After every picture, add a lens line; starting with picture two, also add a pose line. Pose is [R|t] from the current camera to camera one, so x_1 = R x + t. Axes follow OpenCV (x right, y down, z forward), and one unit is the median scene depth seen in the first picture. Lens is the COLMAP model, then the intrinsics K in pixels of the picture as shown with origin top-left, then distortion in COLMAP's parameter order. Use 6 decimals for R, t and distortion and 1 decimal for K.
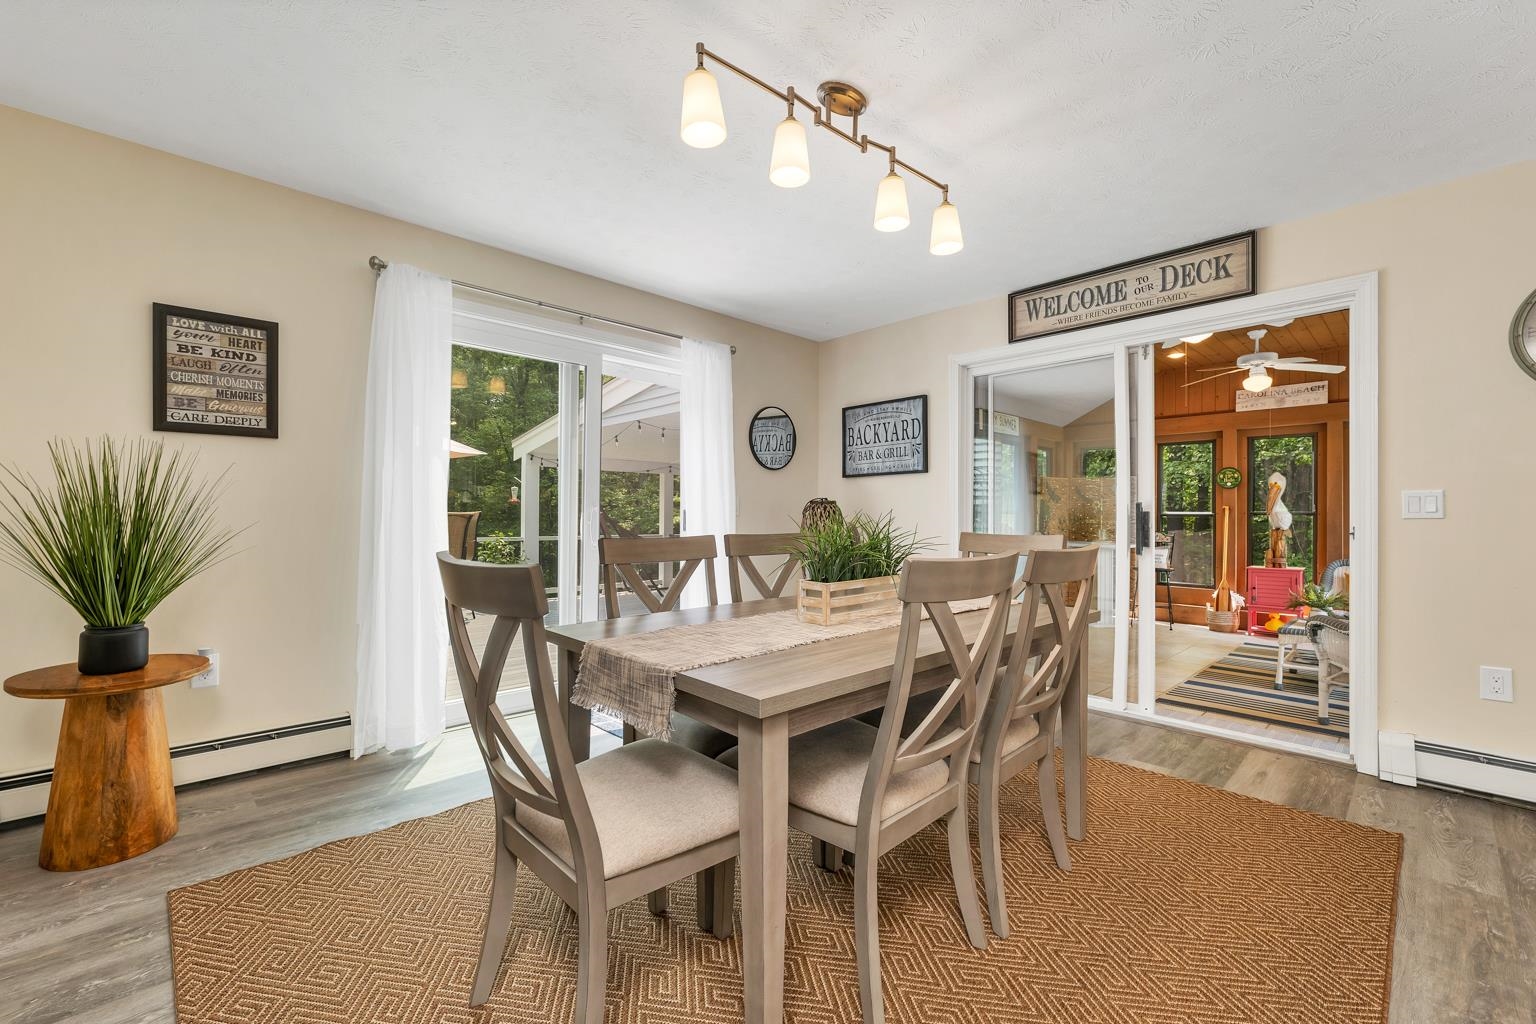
lens RADIAL K [[636.2, 0, 759.0], [0, 636.2, 515.9], [0, 0, 1]] dist [0.008540, 0.000699]
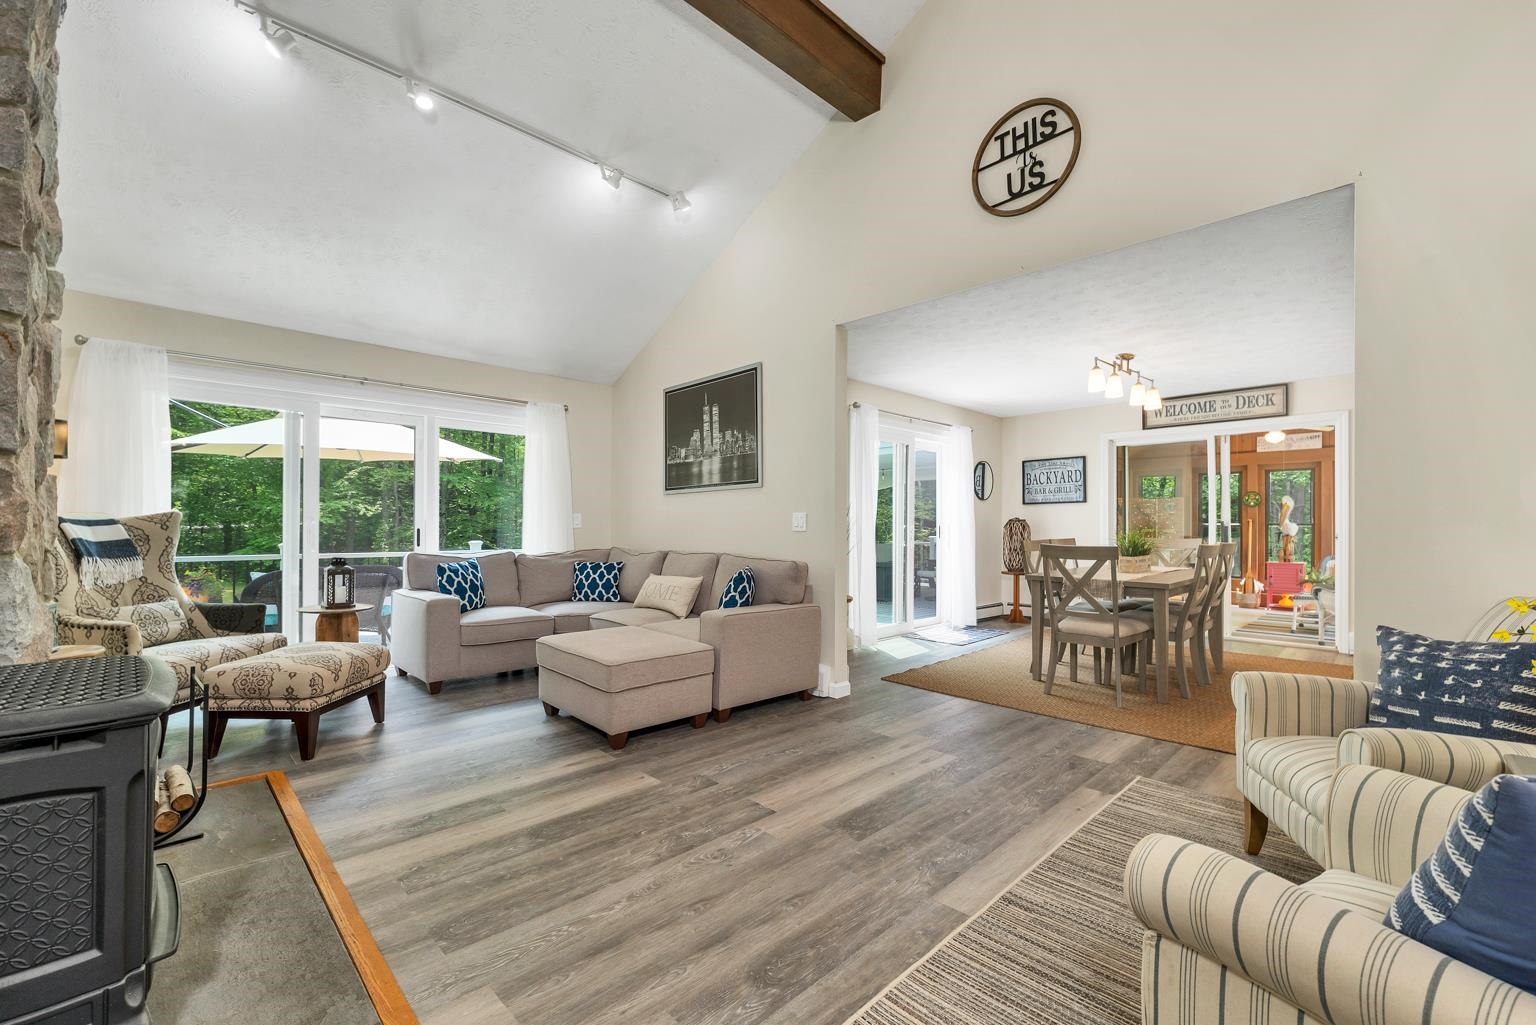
lens RADIAL K [[636.2, 0, 768.3], [0, 636.2, 527.2], [0, 0, 1]] dist [0.008540, 0.000699]
pose [[0.999851, -0.002895, 0.017025, -0.592193], [0.002811, 0.999984, 0.004980, -0.014372], [-0.017039, -0.004931, 0.999843, -0.650881]]
